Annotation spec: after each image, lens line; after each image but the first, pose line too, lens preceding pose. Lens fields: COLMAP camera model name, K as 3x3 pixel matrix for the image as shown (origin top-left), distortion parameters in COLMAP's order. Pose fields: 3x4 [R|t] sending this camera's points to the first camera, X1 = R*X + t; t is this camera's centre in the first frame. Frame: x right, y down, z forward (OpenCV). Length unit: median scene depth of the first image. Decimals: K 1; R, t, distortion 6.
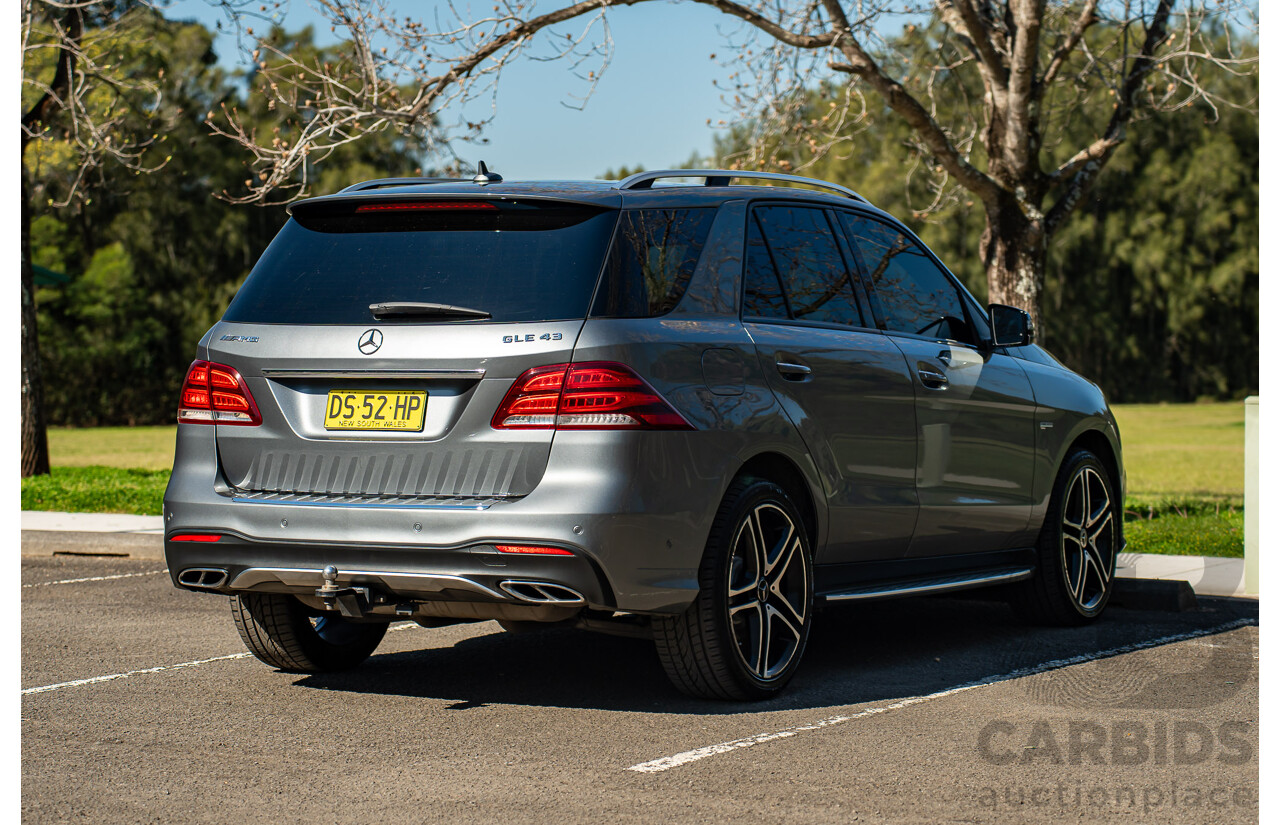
lens RADIAL K [[2955.6, 0, 609.0], [0, 2955.6, 498.3], [0, 0, 1]] dist [0.327024, 0.726865]
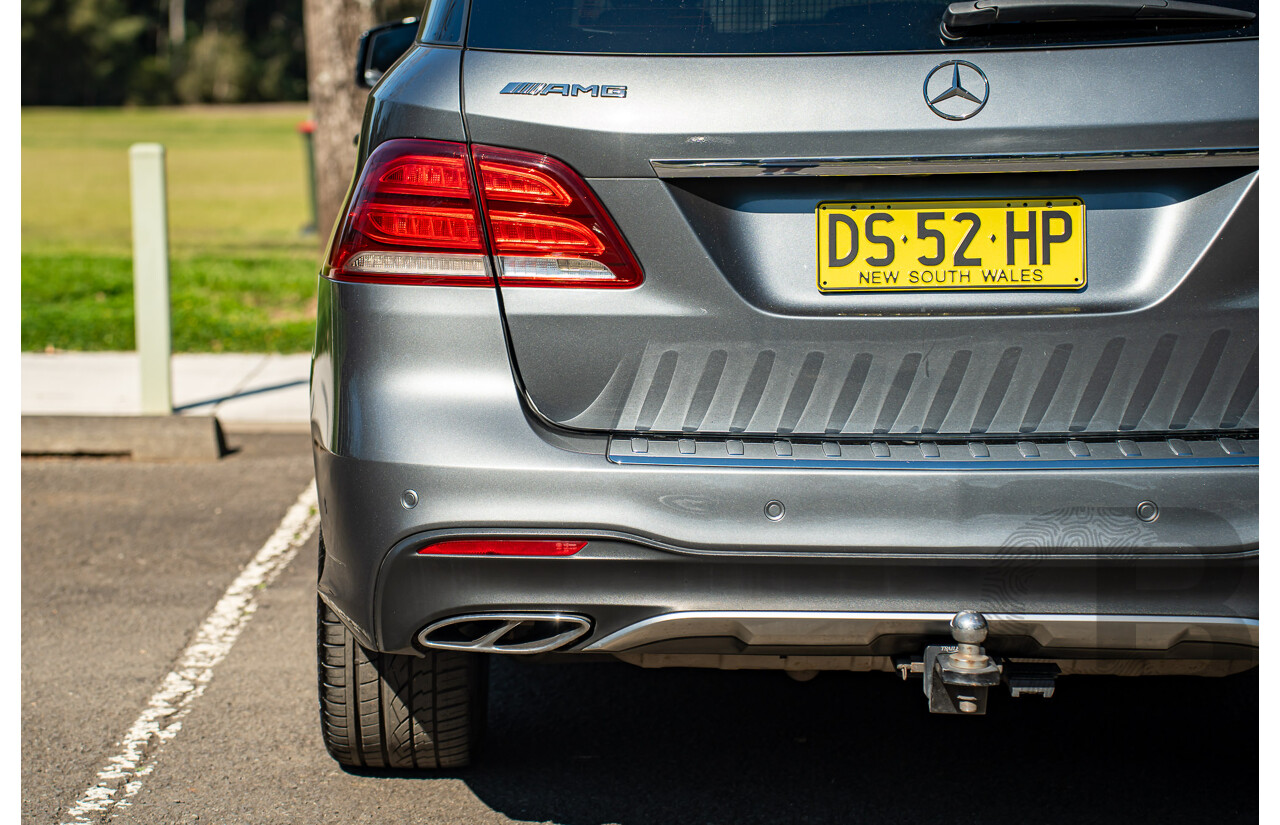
lens RADIAL K [[3031.6, 0, 510.4], [0, 3031.6, 407.8], [0, 0, 1]] dist [0.531966, 0.373755]
pose [[0.888358, -0.060329, 0.455171, -0.341337], [0.031889, 0.997043, 0.069912, -0.038814], [-0.458043, -0.047592, 0.887655, 0.603010]]
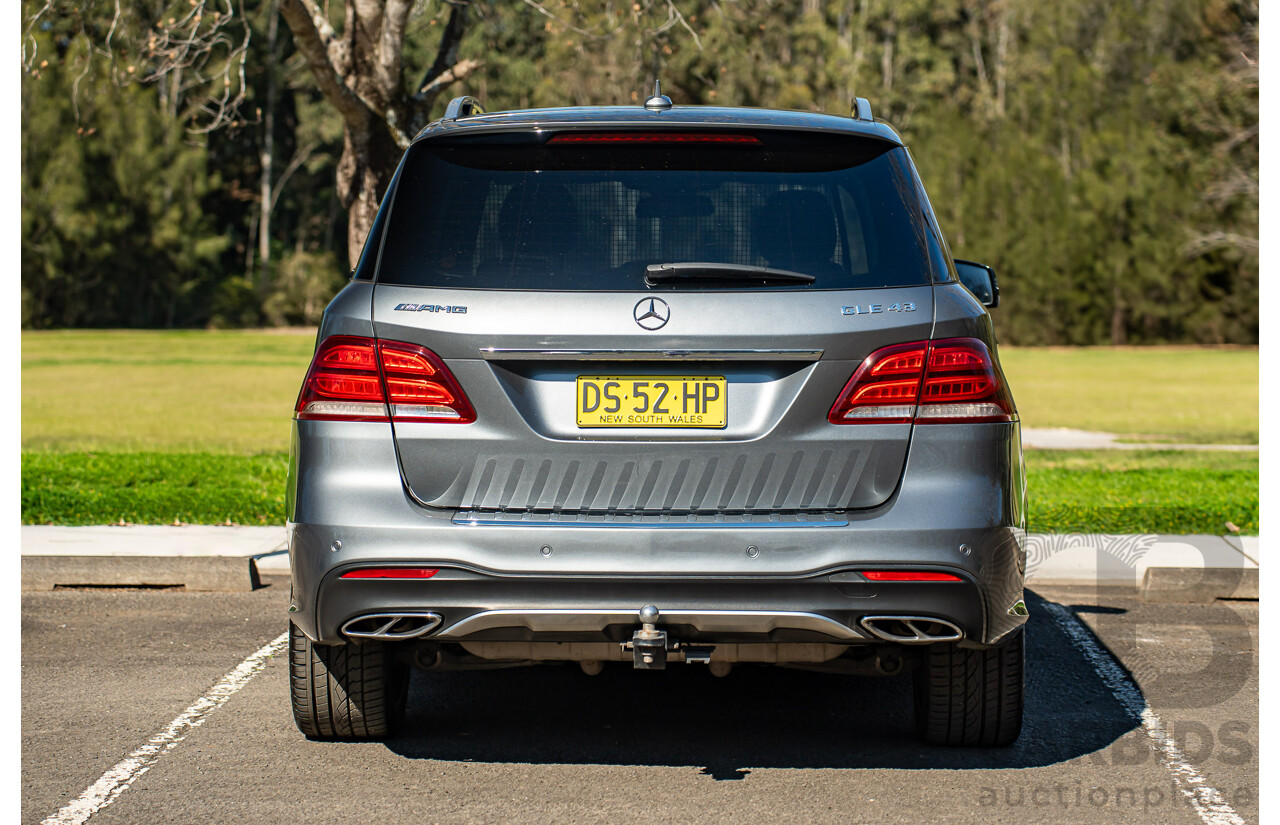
lens RADIAL K [[3264.3, 0, 640.0], [0, 3264.3, 412.5], [0, 0, 1]] dist [0.601272, 0.382161]
pose [[0.885736, -0.017694, 0.463851, -0.467763], [0.021548, 0.999763, -0.003011, -0.023695], [-0.463688, 0.012662, 0.885908, 0.235434]]
